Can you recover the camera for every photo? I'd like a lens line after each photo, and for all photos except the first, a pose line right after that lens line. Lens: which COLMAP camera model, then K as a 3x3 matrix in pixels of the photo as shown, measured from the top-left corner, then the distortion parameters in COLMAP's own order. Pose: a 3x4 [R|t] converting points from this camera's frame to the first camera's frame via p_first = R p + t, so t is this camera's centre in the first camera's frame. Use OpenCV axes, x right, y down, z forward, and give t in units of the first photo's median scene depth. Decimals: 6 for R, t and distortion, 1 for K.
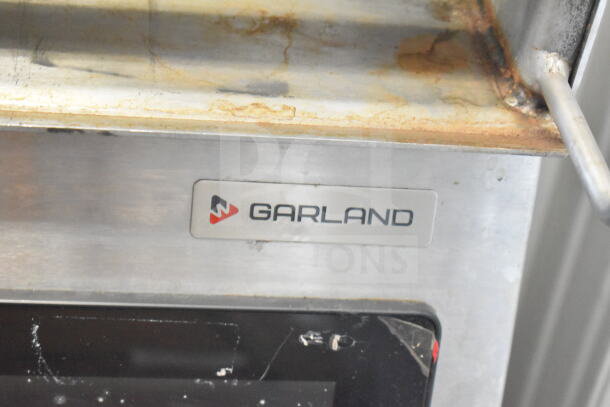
lens RADIAL K [[1393.4, 0, 305.0], [0, 1393.4, 203.5], [0, 0, 1]] dist [0.010935, 0.098659]
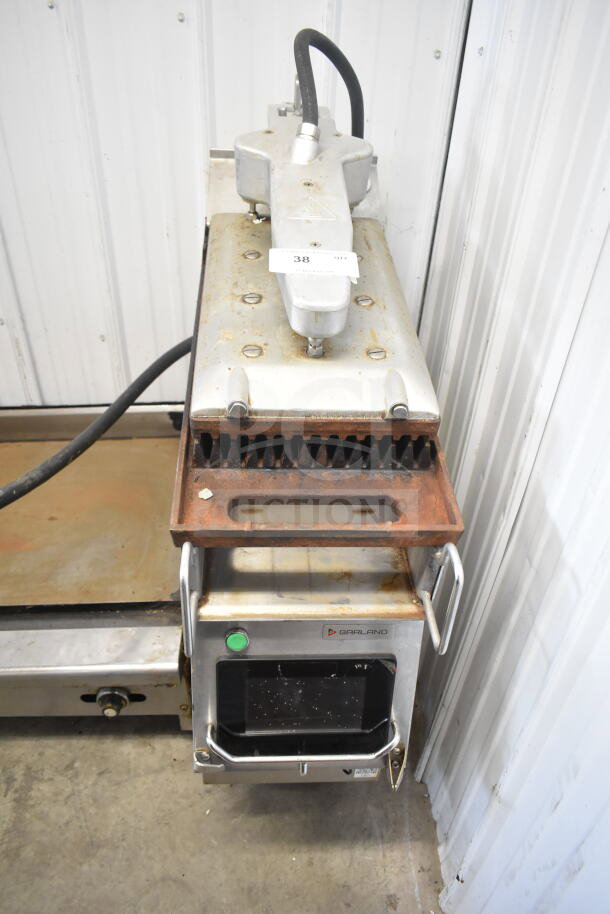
lens RADIAL K [[695.0, 0, 305.0], [0, 695.0, 457.0], [0, 0, 1]] dist [-0.011346, -0.003279]
pose [[0.995905, -0.025338, -0.086779, 0.035511], [0.027376, 0.999375, 0.022368, -0.470619], [0.086158, -0.024652, 0.995976, -0.715760]]
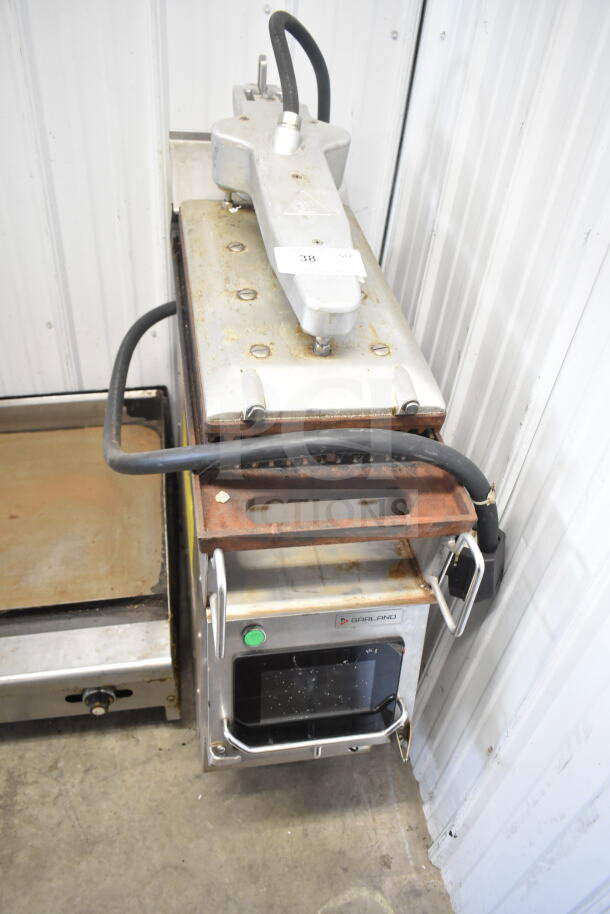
lens RADIAL K [[695.0, 0, 305.0], [0, 695.0, 457.0], [0, 0, 1]] dist [-0.011346, -0.003279]
pose [[0.996794, -0.070090, 0.038599, -0.197963], [0.066876, 0.994623, 0.079069, -0.561307], [-0.043934, -0.076235, 0.996122, -0.739555]]
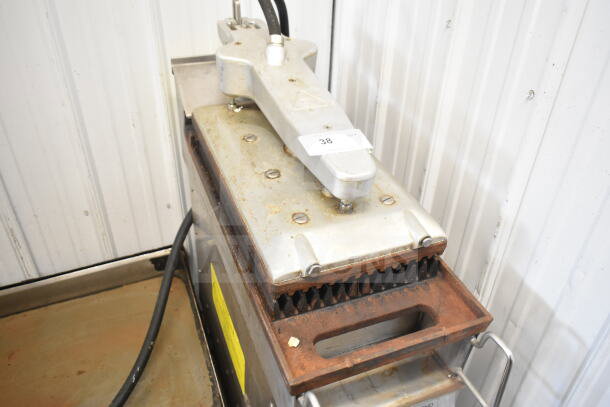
lens RADIAL K [[481.3, 0, 305.0], [0, 481.3, 203.5], [0, 0, 1]] dist [-0.001477, 0.001625]
pose [[0.957332, -0.229750, 0.175299, -0.447287], [0.235246, 0.971874, -0.010956, -0.708834], [-0.167851, 0.051727, 0.984454, -0.494580]]
